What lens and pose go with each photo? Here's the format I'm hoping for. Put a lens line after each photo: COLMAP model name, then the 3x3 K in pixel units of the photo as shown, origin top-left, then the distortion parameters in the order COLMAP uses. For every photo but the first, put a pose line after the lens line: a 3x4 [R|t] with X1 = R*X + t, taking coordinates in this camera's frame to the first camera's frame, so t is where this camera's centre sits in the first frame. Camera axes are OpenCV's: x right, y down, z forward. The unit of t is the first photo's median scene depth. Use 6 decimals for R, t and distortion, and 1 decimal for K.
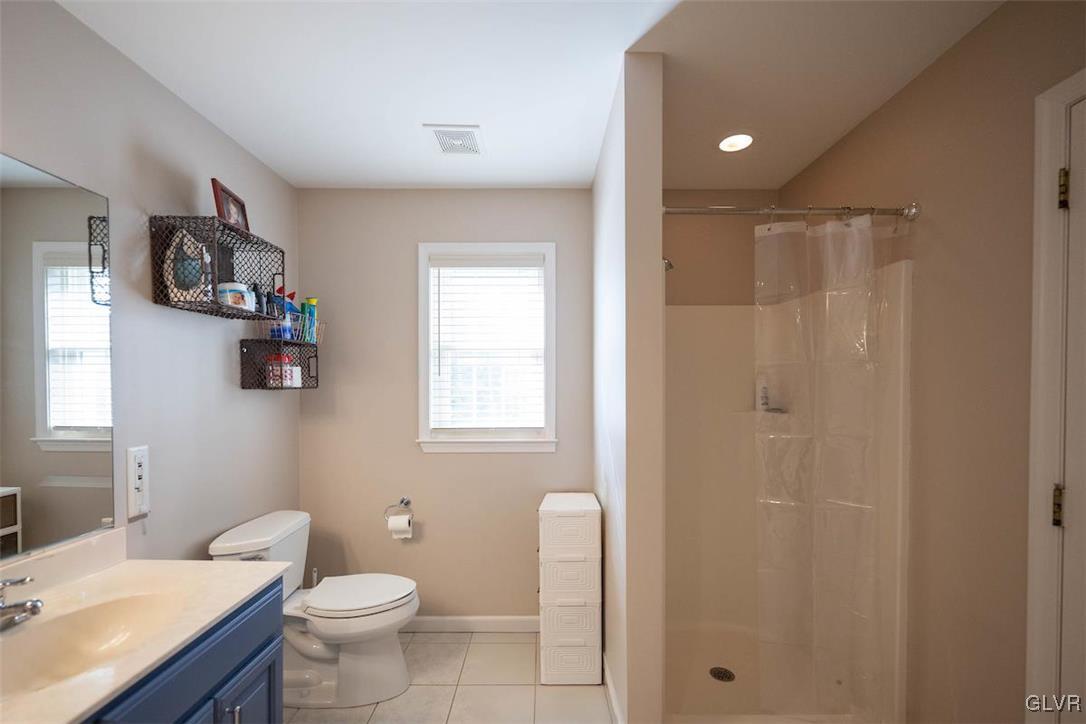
lens RADIAL K [[438.2, 0, 541.3], [0, 438.2, 390.2], [0, 0, 1]] dist [0.000232, 0.000026]
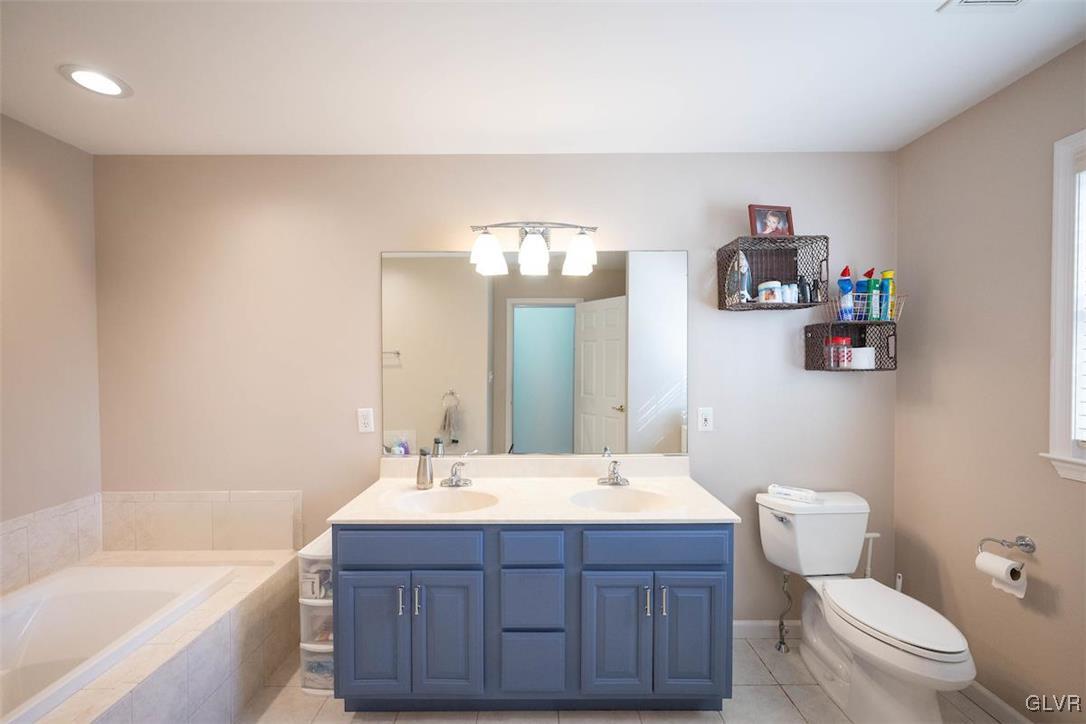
lens RADIAL K [[427.9, 0, 537.6], [0, 427.9, 370.3], [0, 0, 1]] dist [0.000178, 0.000012]
pose [[0.007212, 0.016341, -0.999840, 0.405751], [-0.010463, 0.999813, 0.016265, -0.013030], [0.999919, 0.010344, 0.007382, 0.309460]]
